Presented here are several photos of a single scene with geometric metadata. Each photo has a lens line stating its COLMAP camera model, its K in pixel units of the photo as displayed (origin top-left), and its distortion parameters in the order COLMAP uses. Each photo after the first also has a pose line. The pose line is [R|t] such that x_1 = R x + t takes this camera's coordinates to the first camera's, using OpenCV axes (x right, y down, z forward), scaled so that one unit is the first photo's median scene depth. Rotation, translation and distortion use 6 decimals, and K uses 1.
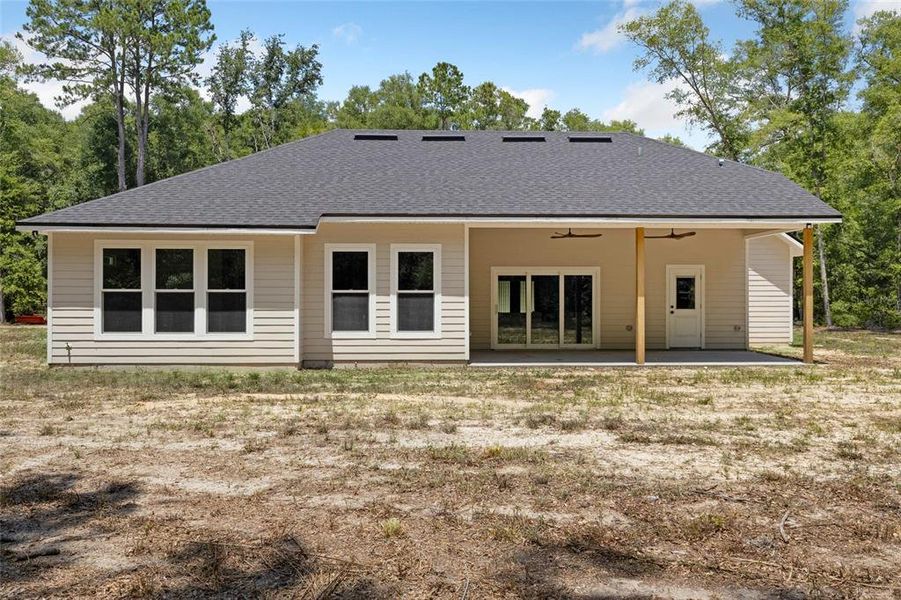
lens RADIAL K [[710.4, 0, 453.1], [0, 710.4, 306.5], [0, 0, 1]] dist [0.010292, 0.001437]
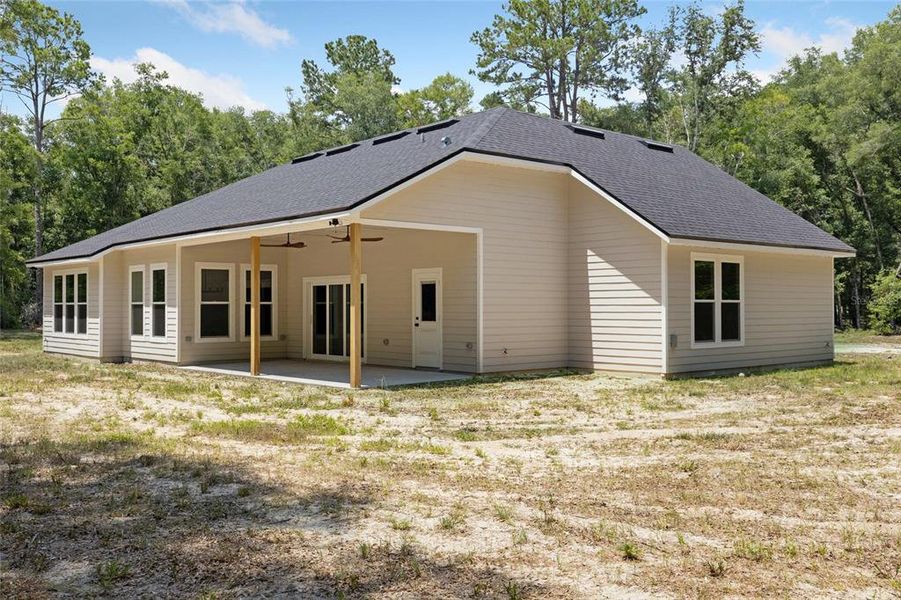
lens RADIAL K [[874.0, 0, 458.7], [0, 874.0, 301.0], [0, 0, 1]] dist [0.002175, 0.000000]
pose [[0.628007, -0.009254, -0.778153, 1.410028], [-0.008227, 0.999794, -0.018530, -0.001671], [0.778164, 0.018039, 0.627802, 0.464343]]
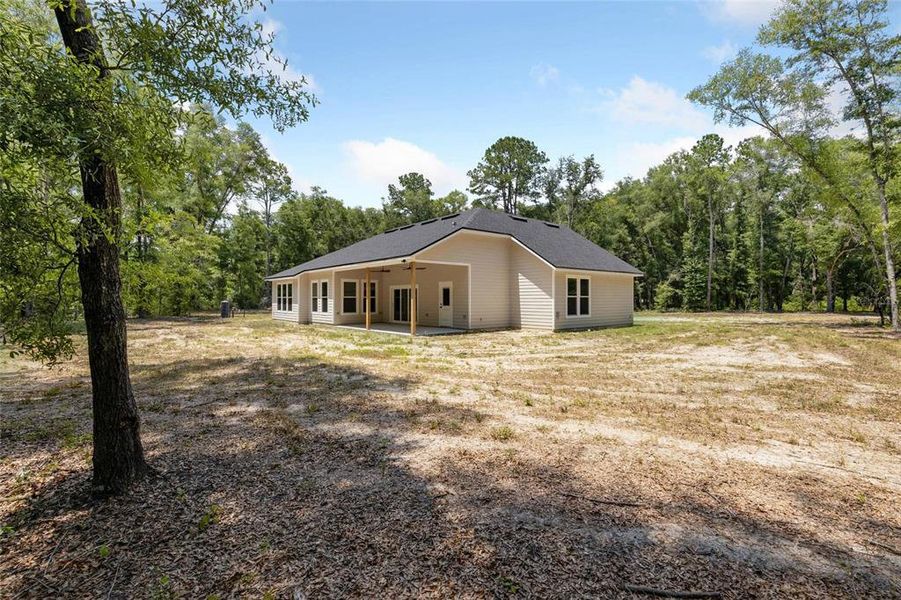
lens RADIAL K [[410.8, 0, 449.9], [0, 410.8, 300.2], [0, 0, 1]] dist [0.003155, -0.001099]
pose [[0.605620, -0.000867, -0.795754, 1.449330], [-0.009756, 0.999916, -0.008514, -0.001452], [0.795694, 0.012919, 0.605561, 0.439331]]
